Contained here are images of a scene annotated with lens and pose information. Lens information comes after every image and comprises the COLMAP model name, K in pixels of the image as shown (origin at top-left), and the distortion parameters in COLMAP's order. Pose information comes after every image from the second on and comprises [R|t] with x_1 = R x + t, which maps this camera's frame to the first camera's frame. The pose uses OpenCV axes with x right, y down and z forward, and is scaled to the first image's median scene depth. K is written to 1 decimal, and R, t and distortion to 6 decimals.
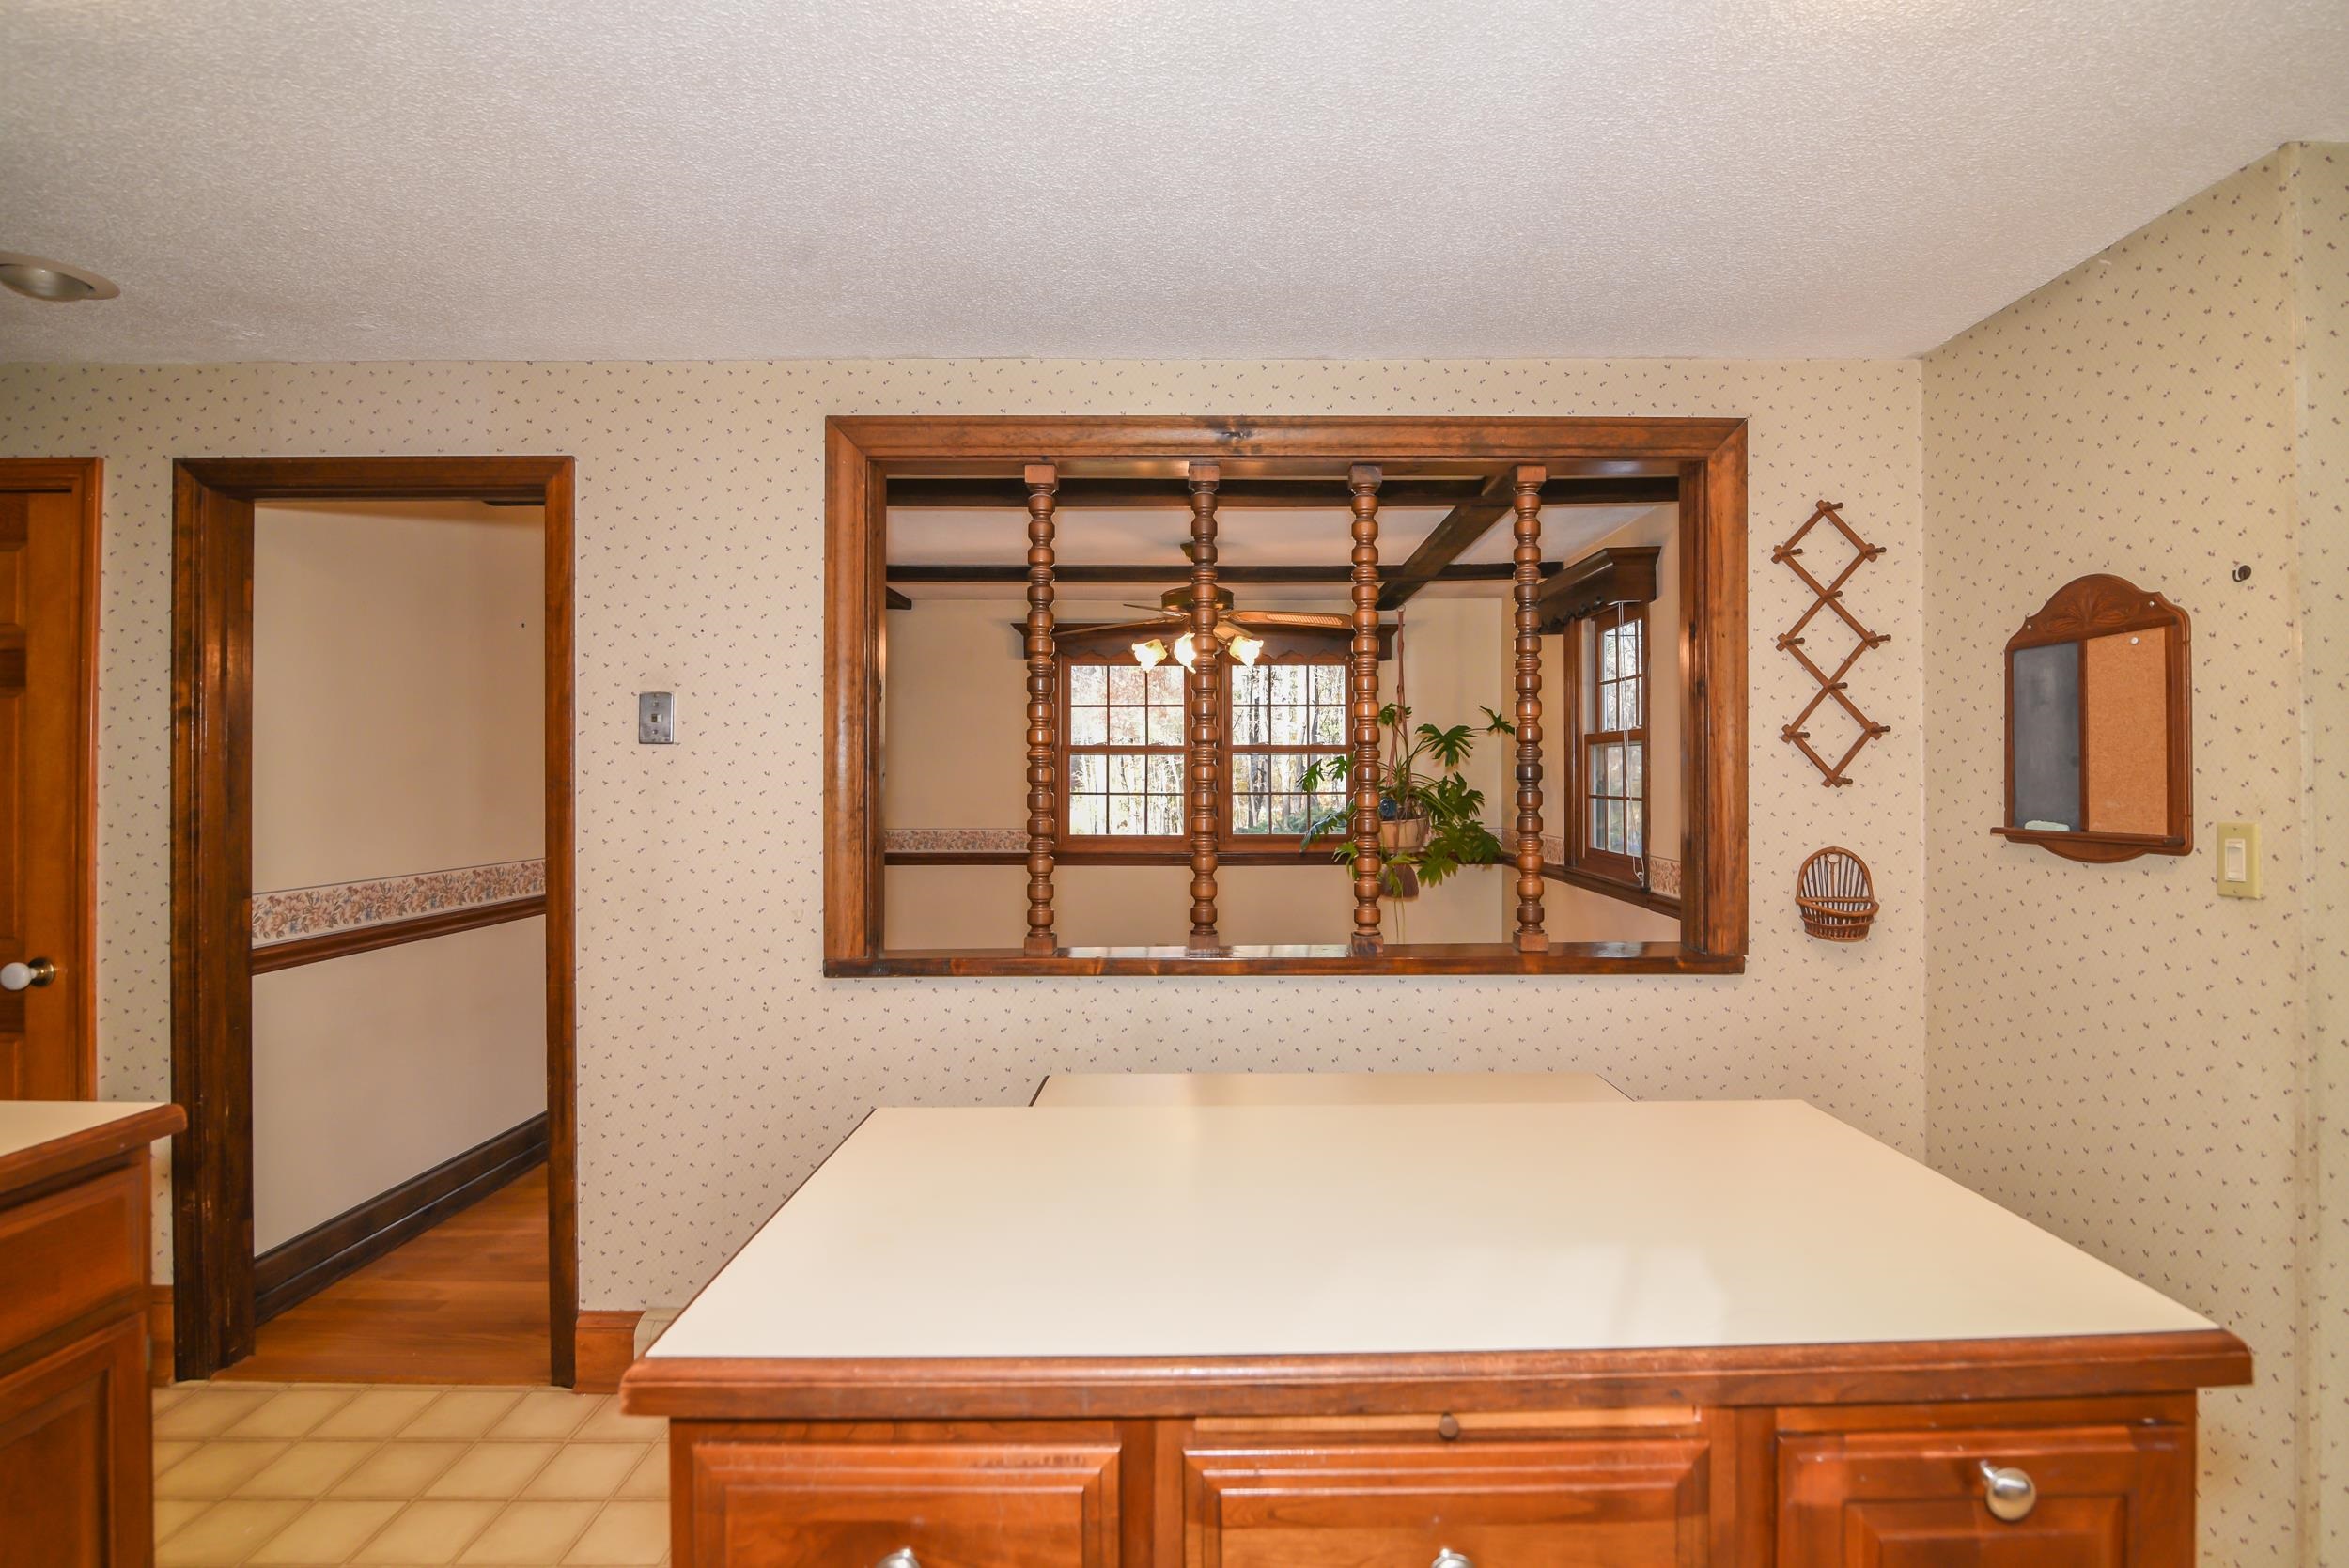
lens RADIAL K [[1122.2, 0, 1218.6], [0, 1122.2, 761.6], [0, 0, 1]] dist [-0.019338, 0.000207]
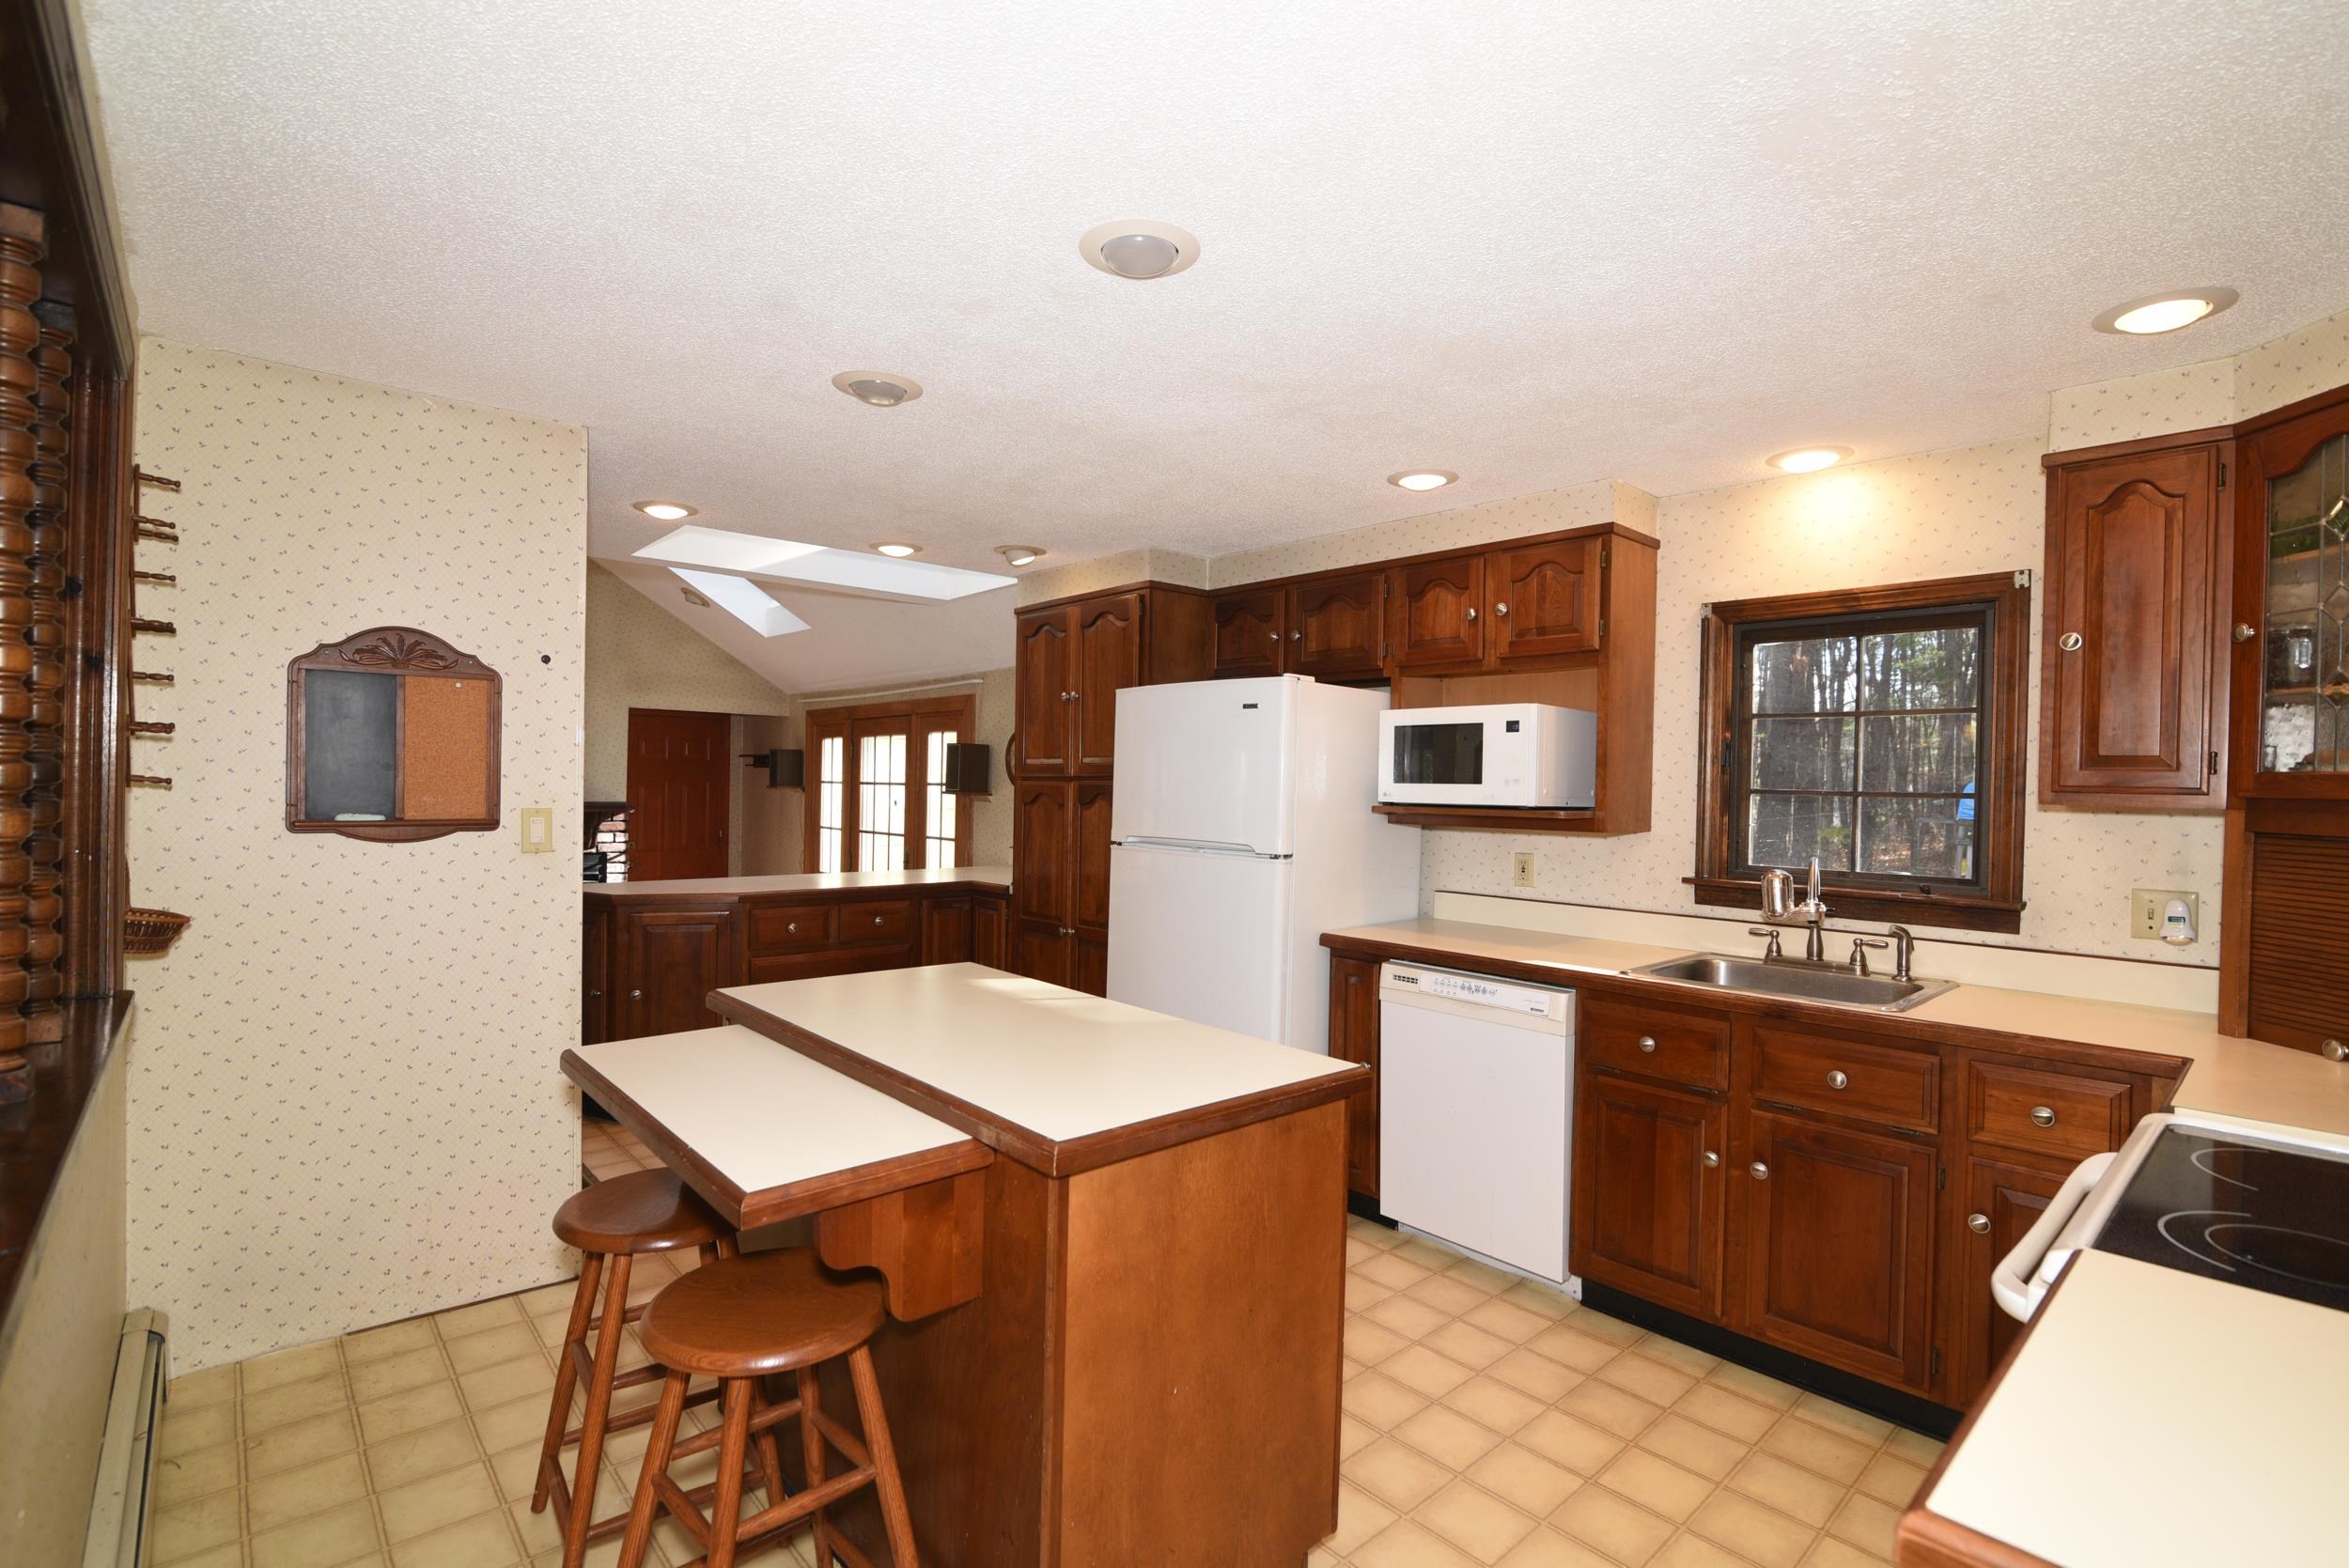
lens RADIAL K [[1085.1, 0, 1174.5], [0, 1085.1, 784.0], [0, 0, 1]] dist [-0.018891, -0.000120]
pose [[-0.659152, -0.014939, 0.751861, -0.647400], [-0.030389, 0.999515, -0.006782, 0.001139], [-0.751395, -0.027319, -0.659287, 0.931047]]
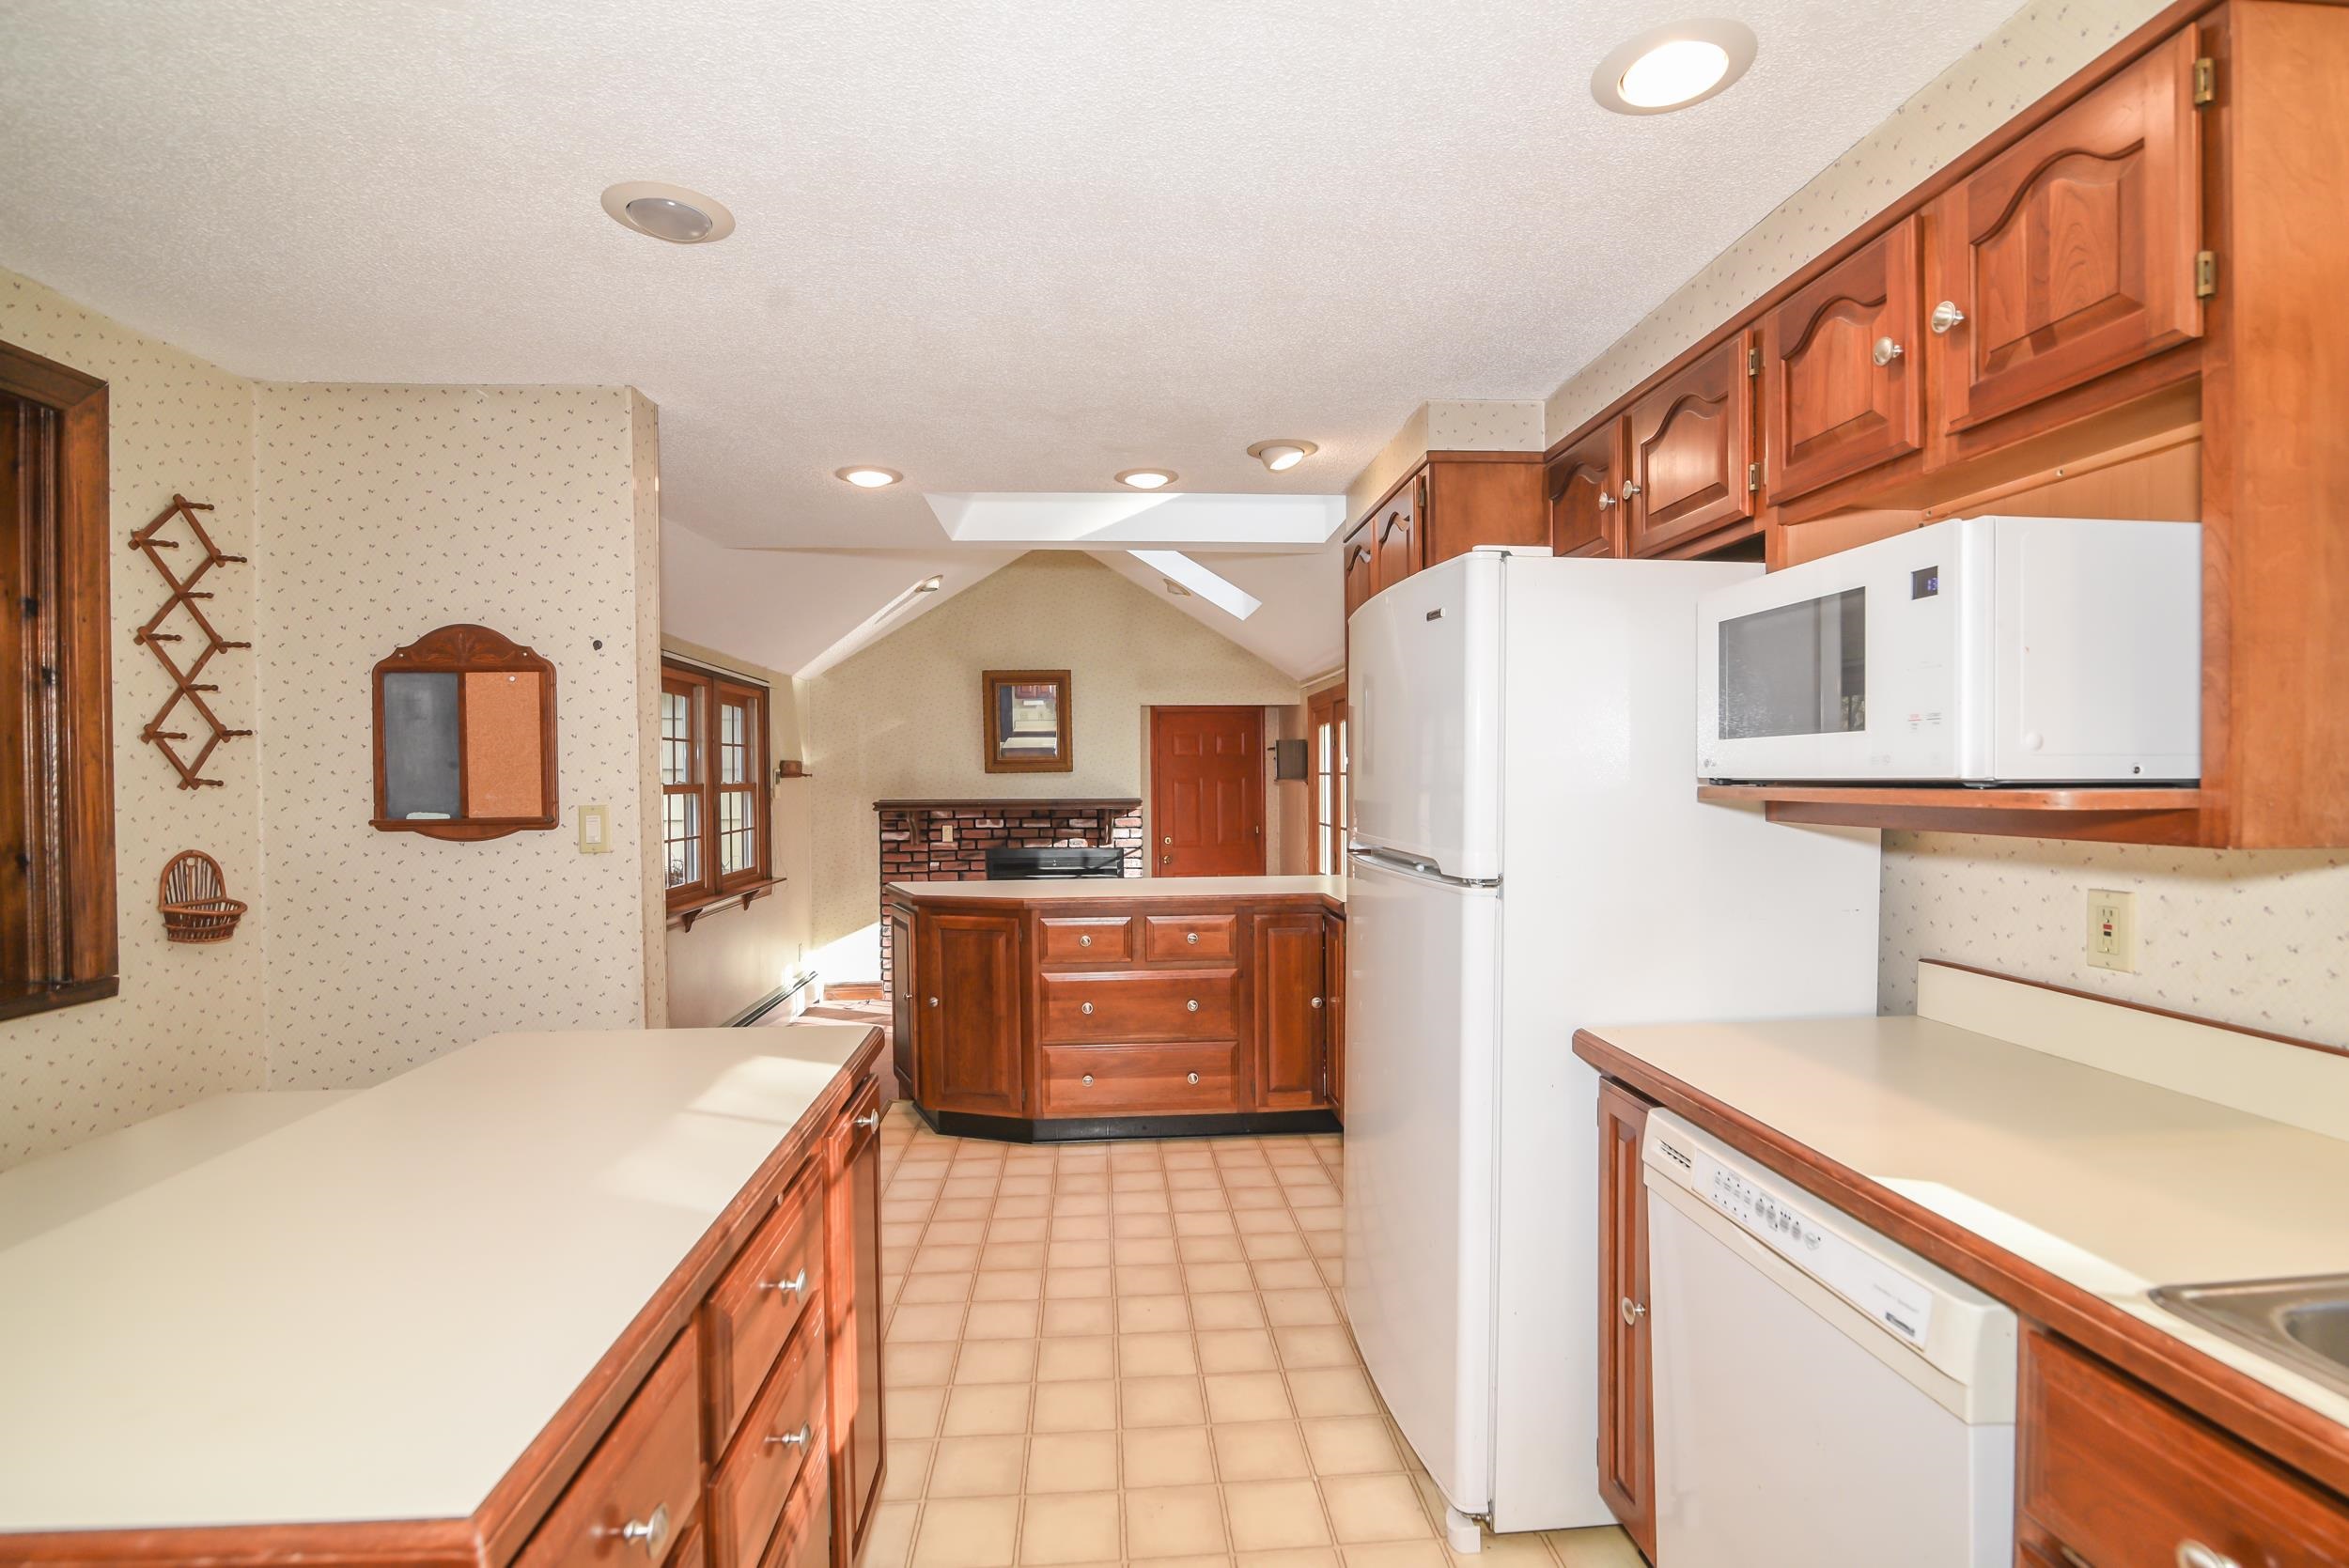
lens RADIAL K [[1078.2, 0, 1176.8], [0, 1078.2, 788.3], [0, 0, 1]] dist [-0.018587, 0.000156]
pose [[-0.063192, -0.014061, 0.997902, -0.439119], [-0.004702, 0.999894, 0.013792, 0.004957], [-0.997990, -0.003820, -0.063251, 0.189322]]
